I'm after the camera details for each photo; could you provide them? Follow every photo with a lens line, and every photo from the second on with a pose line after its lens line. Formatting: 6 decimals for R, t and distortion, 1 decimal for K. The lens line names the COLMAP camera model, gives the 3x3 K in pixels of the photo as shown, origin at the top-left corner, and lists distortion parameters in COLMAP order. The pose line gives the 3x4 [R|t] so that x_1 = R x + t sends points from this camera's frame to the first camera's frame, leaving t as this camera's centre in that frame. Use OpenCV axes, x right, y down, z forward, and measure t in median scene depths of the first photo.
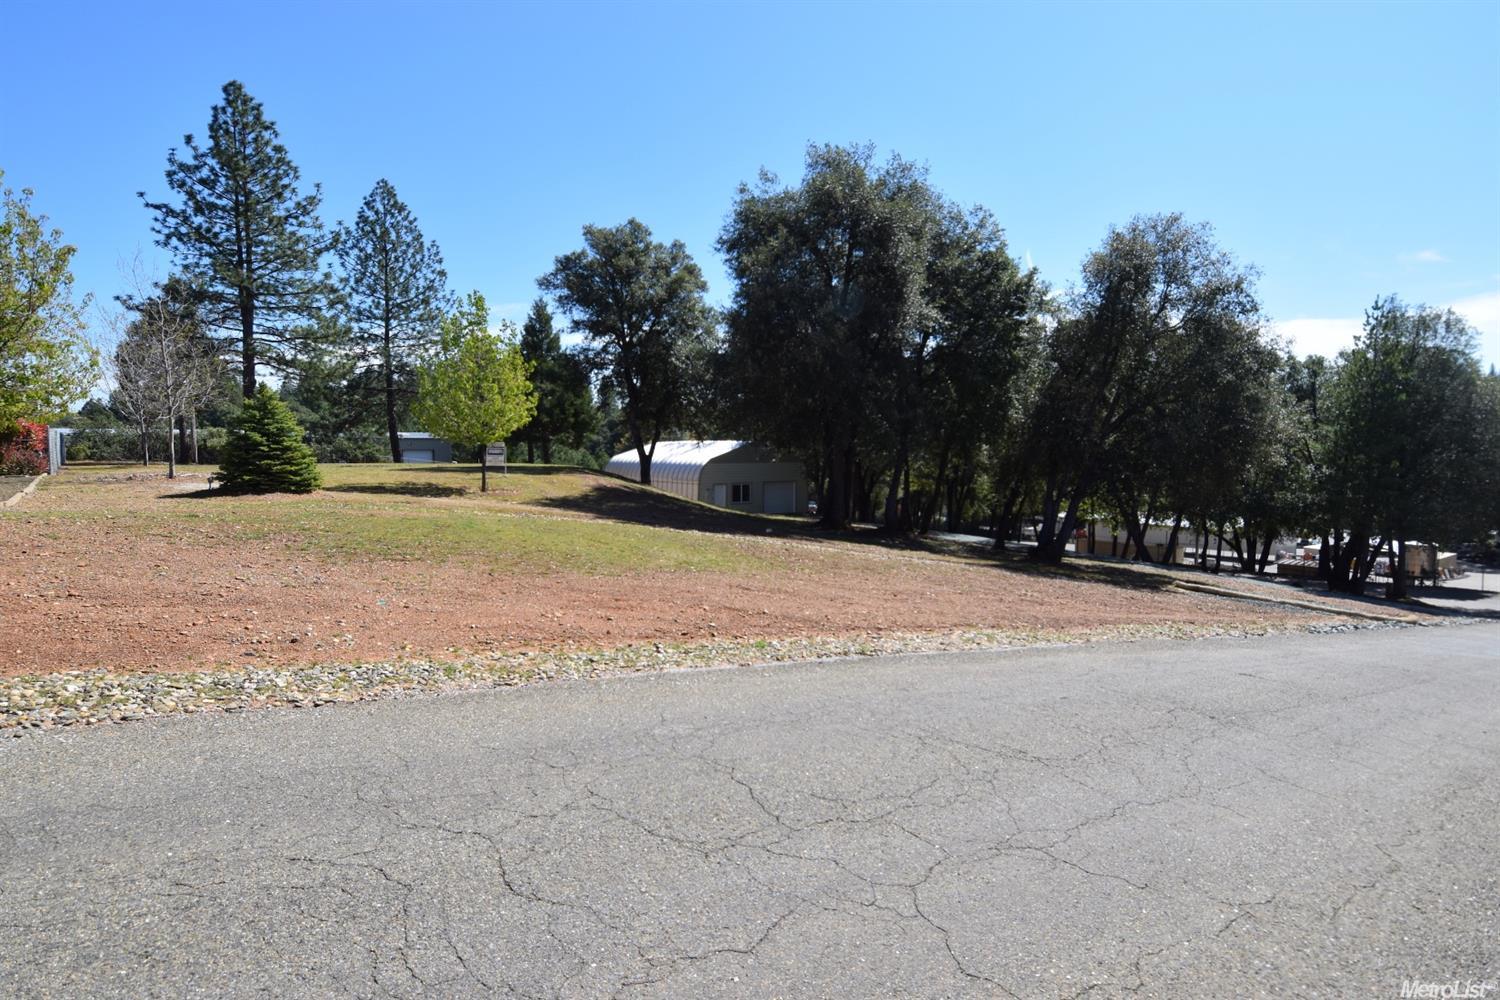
lens RADIAL K [[801.3, 0, 746.0], [0, 801.3, 494.7], [0, 0, 1]] dist [0.006272, -0.000563]
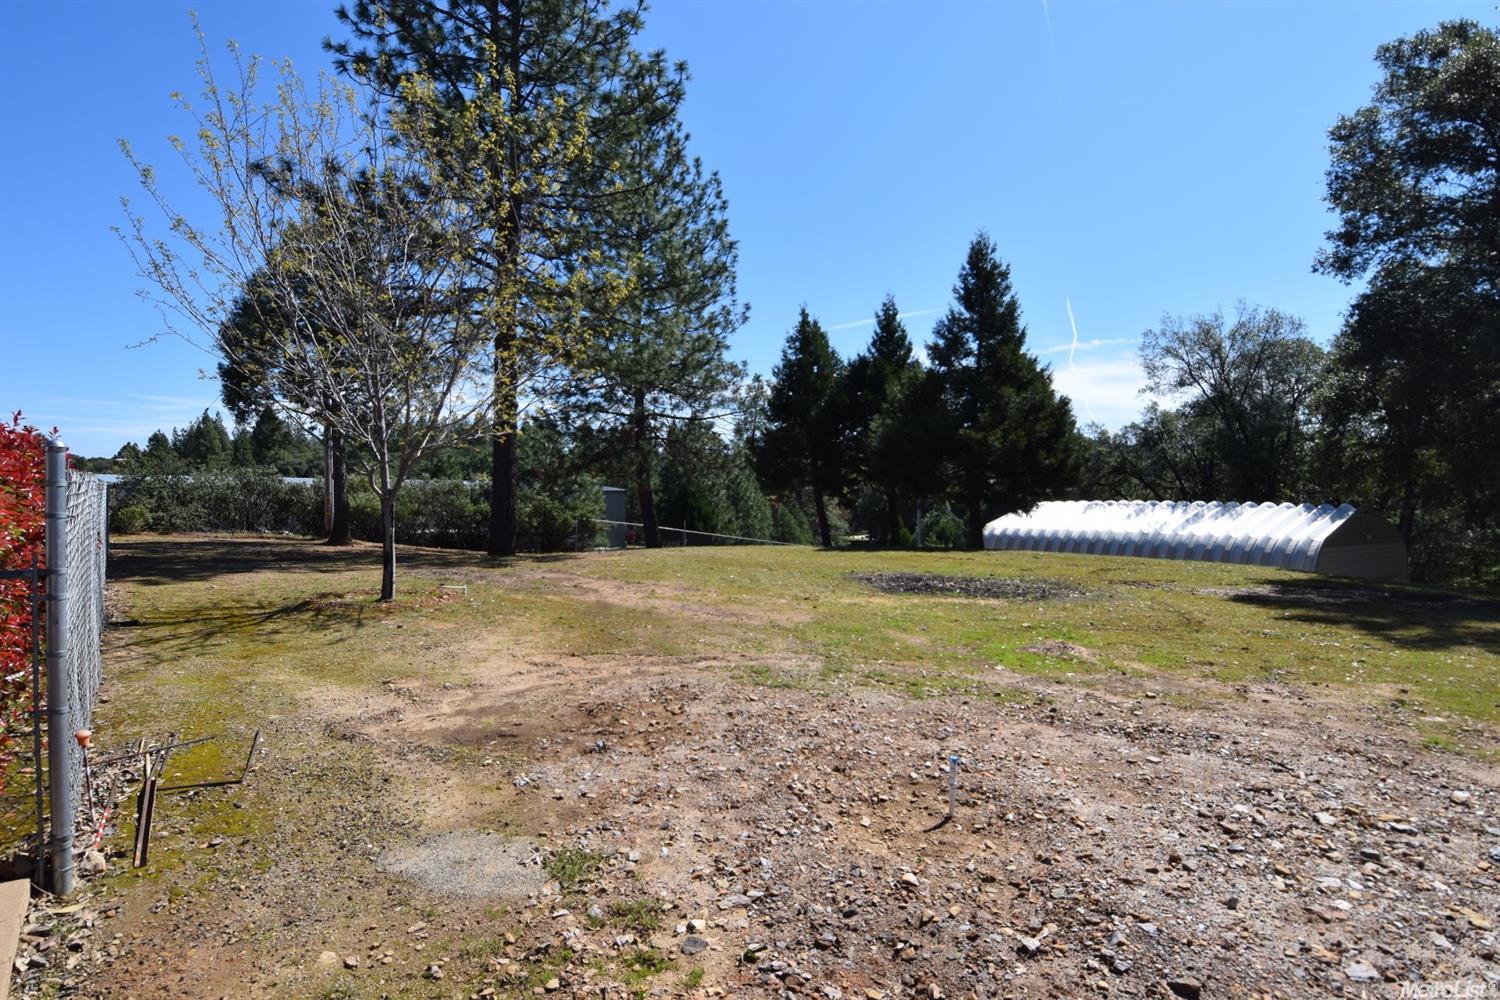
lens RADIAL K [[801.3, 0, 756.6], [0, 801.3, 506.0], [0, 0, 1]] dist [0.006272, -0.000563]
pose [[0.999956, 0.005566, -0.007553, -0.559487], [-0.005945, 0.998677, -0.051074, -0.048980], [0.007258, 0.051117, 0.998666, 0.638677]]
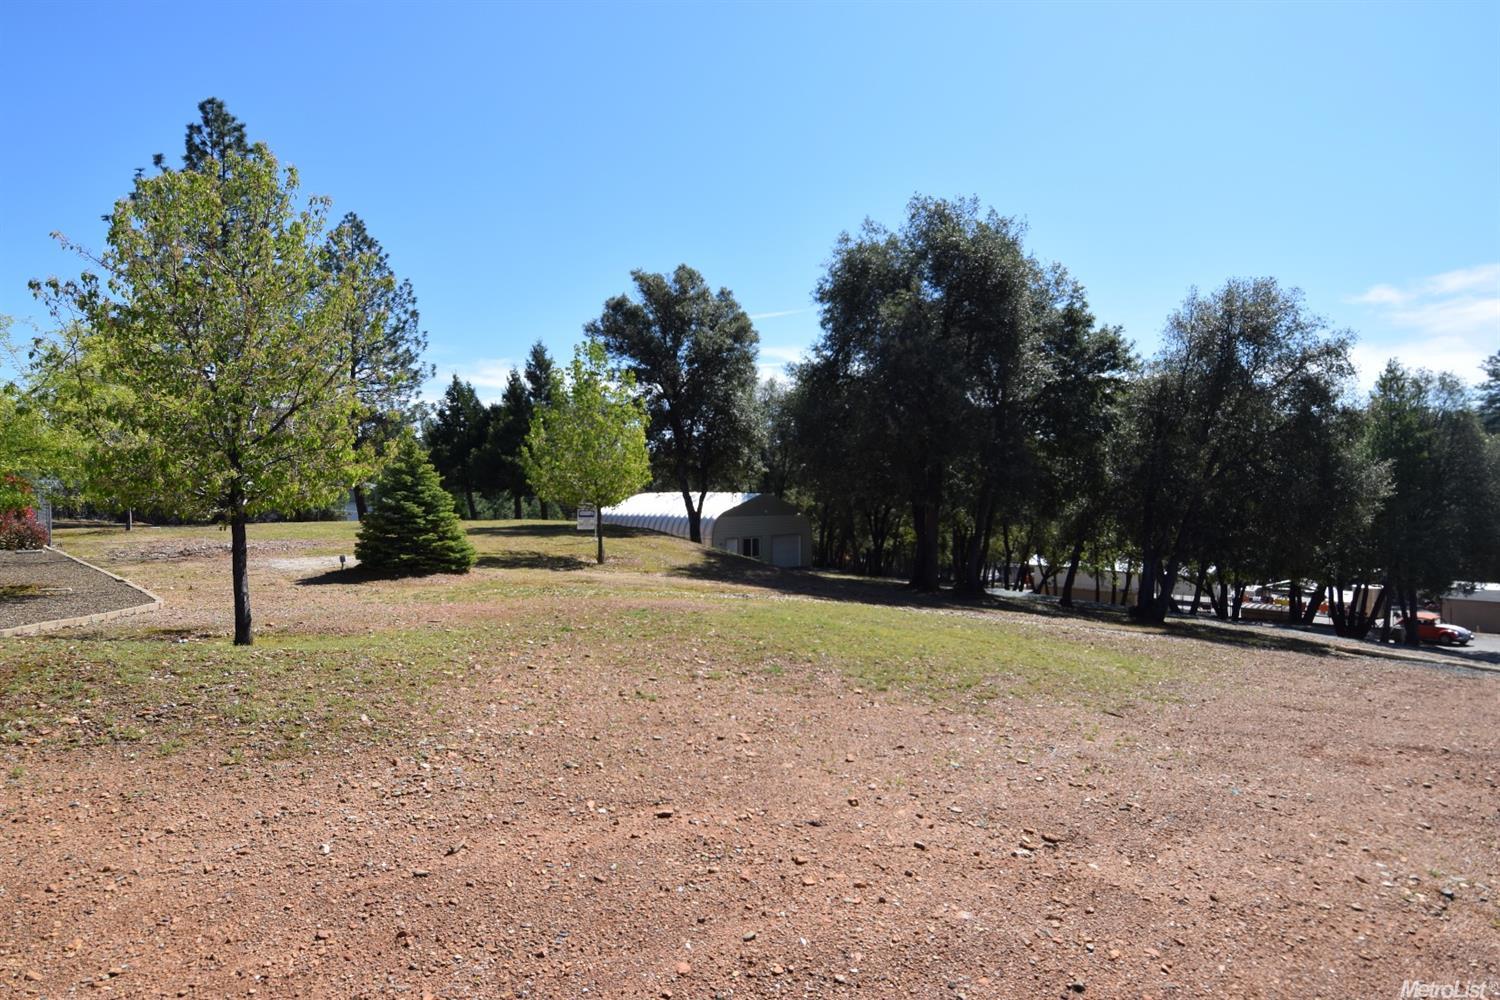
lens RADIAL K [[801.3, 0, 748.7], [0, 801.3, 496.9], [0, 0, 1]] dist [0.006272, -0.000563]
pose [[0.991472, -0.004190, 0.130249, -0.188224], [0.011044, 0.998589, -0.051949, -0.018031], [-0.129848, 0.052945, 0.990119, 0.062894]]
